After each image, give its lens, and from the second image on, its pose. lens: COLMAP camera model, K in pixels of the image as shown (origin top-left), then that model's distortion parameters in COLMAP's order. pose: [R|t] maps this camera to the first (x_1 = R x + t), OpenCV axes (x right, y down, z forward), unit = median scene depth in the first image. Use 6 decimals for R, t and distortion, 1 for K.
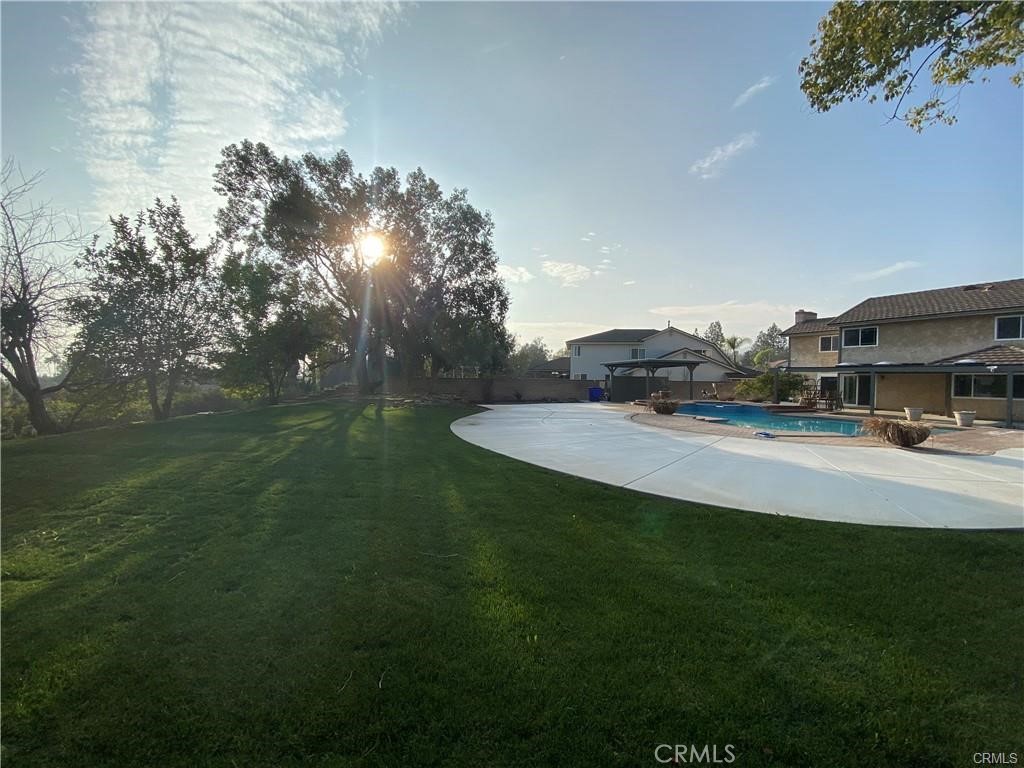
lens RADIAL K [[420.6, 0, 512.0], [0, 420.6, 384.0], [0, 0, 1]] dist [-0.001518, -0.000939]
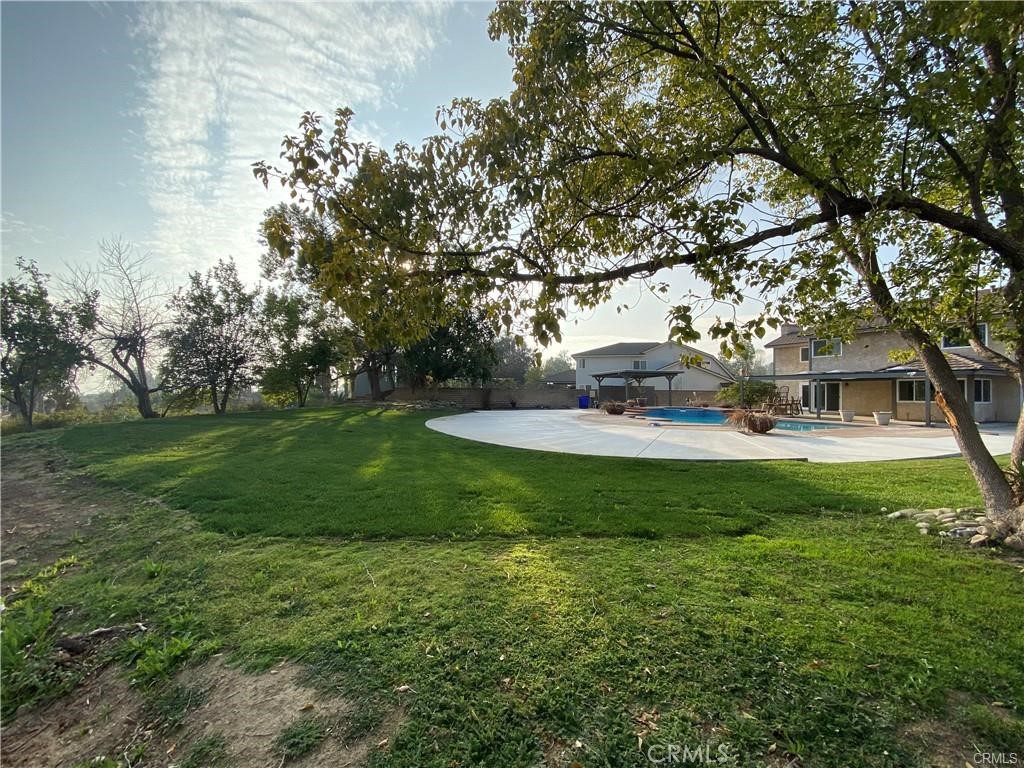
lens RADIAL K [[420.6, 0, 512.0], [0, 420.6, 384.0], [0, 0, 1]] dist [-0.001518, -0.000939]
pose [[0.997263, -0.006781, -0.073628, 0.146482], [0.004385, 0.999457, -0.032659, 0.020023], [0.073809, 0.032247, 0.996751, -0.199866]]
